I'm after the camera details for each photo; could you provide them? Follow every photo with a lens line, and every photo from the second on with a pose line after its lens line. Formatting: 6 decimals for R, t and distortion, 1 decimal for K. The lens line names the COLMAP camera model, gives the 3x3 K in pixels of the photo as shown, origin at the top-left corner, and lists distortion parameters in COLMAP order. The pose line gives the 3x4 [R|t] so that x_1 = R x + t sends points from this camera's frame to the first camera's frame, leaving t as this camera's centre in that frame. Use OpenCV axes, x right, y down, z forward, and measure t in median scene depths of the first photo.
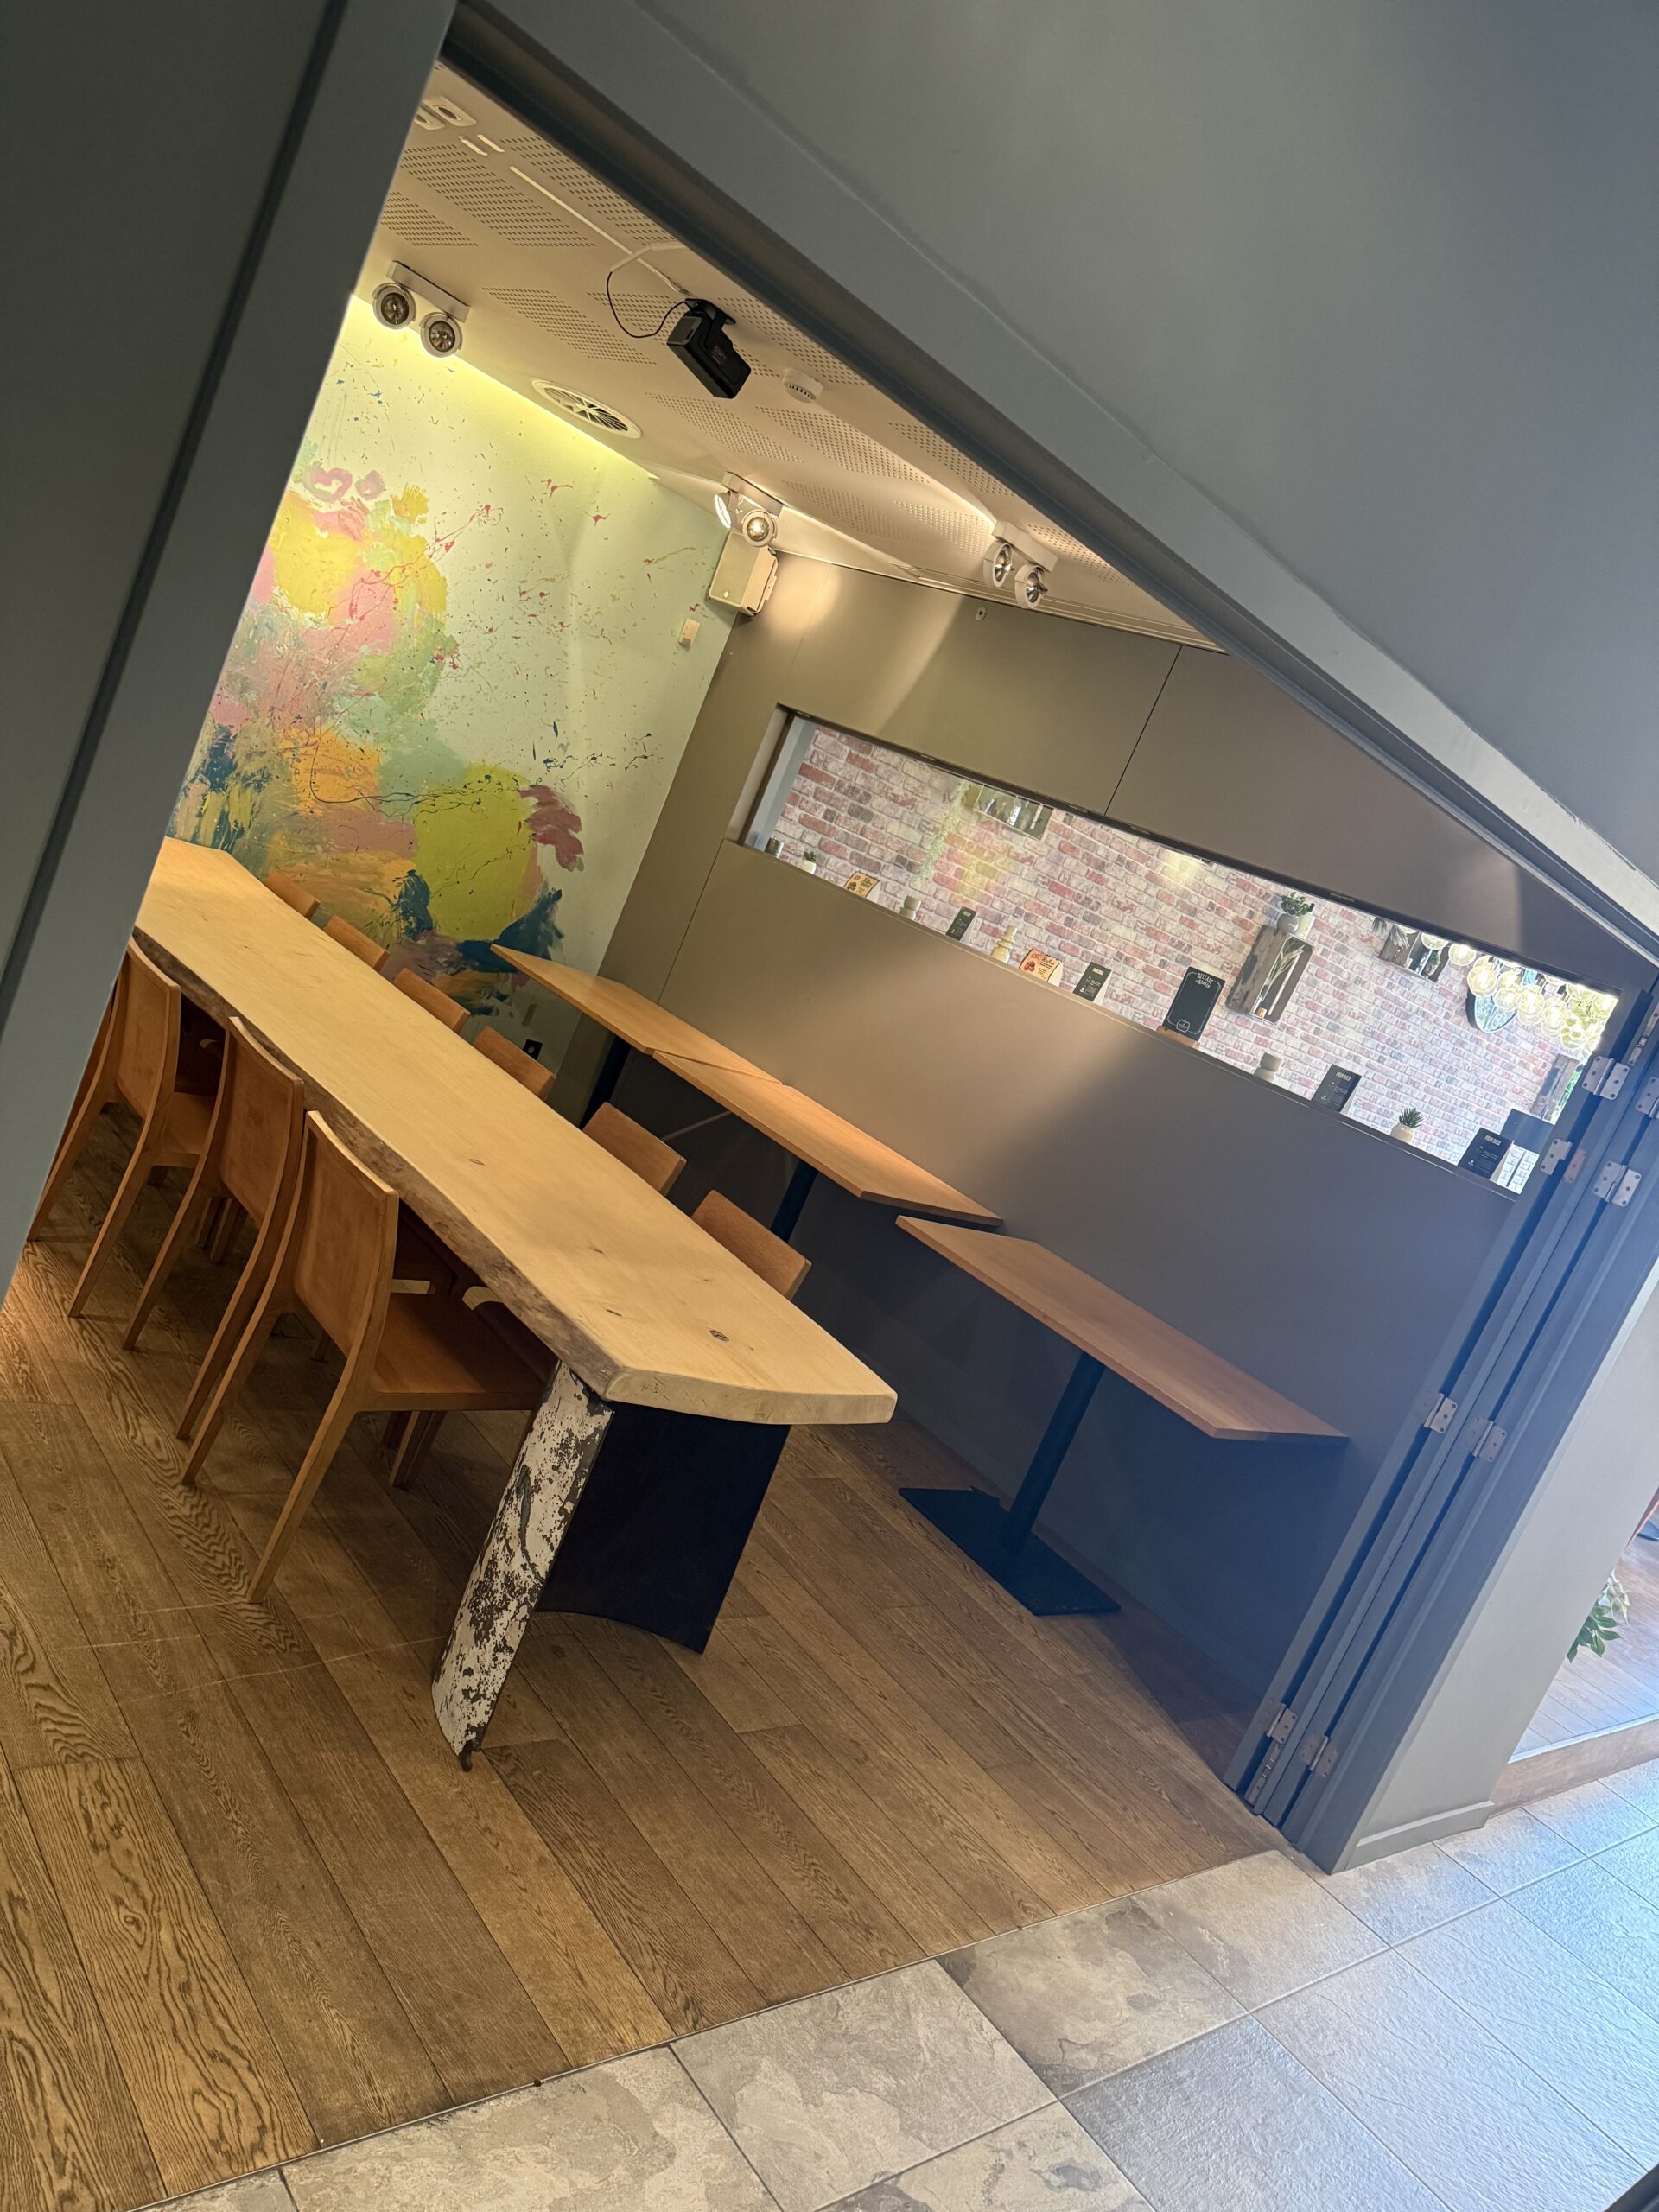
lens RADIAL K [[1562.7, 0, 823.6], [0, 1562.7, 1114.7], [0, 0, 1]] dist [-0.000670, -0.006048]
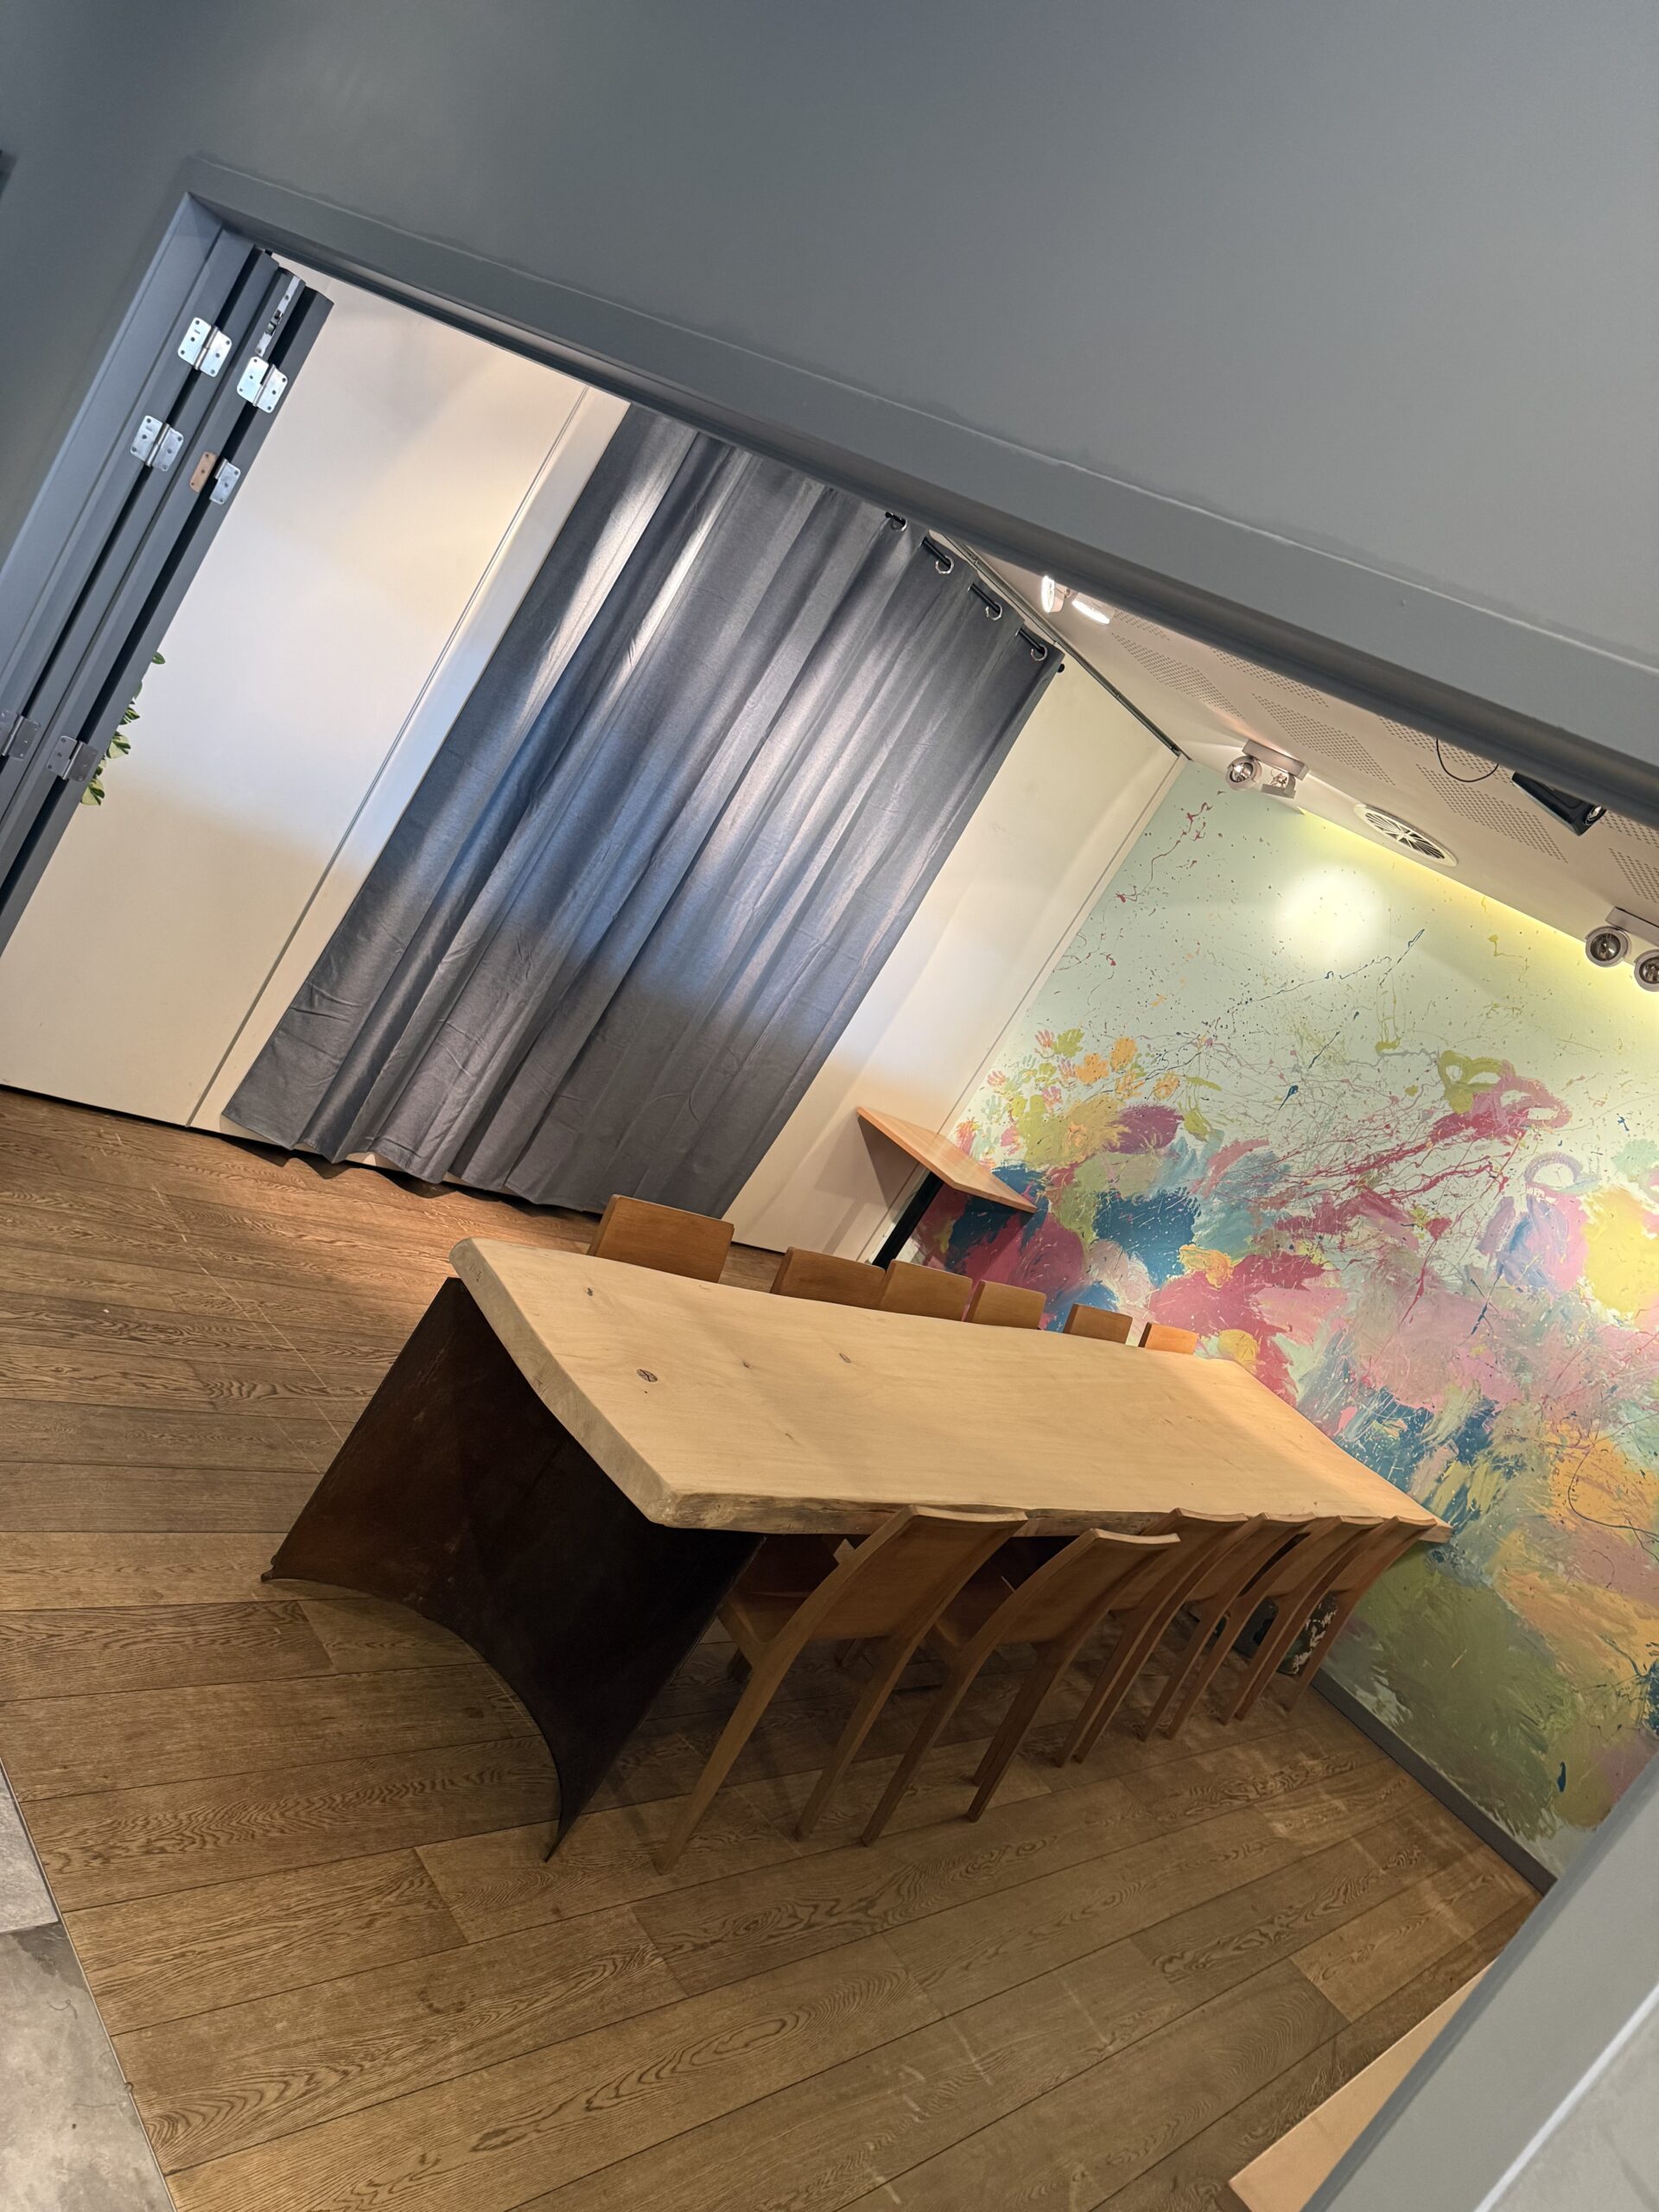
lens RADIAL K [[1562.7, 0, 834.3], [0, 1562.7, 1095.3], [0, 0, 1]] dist [-0.000670, -0.006048]
pose [[0.269542, -0.117844, -0.955751, 0.444782], [-0.591130, 0.763242, -0.260819, 0.097175], [0.760206, 0.635275, 0.136064, 0.435076]]
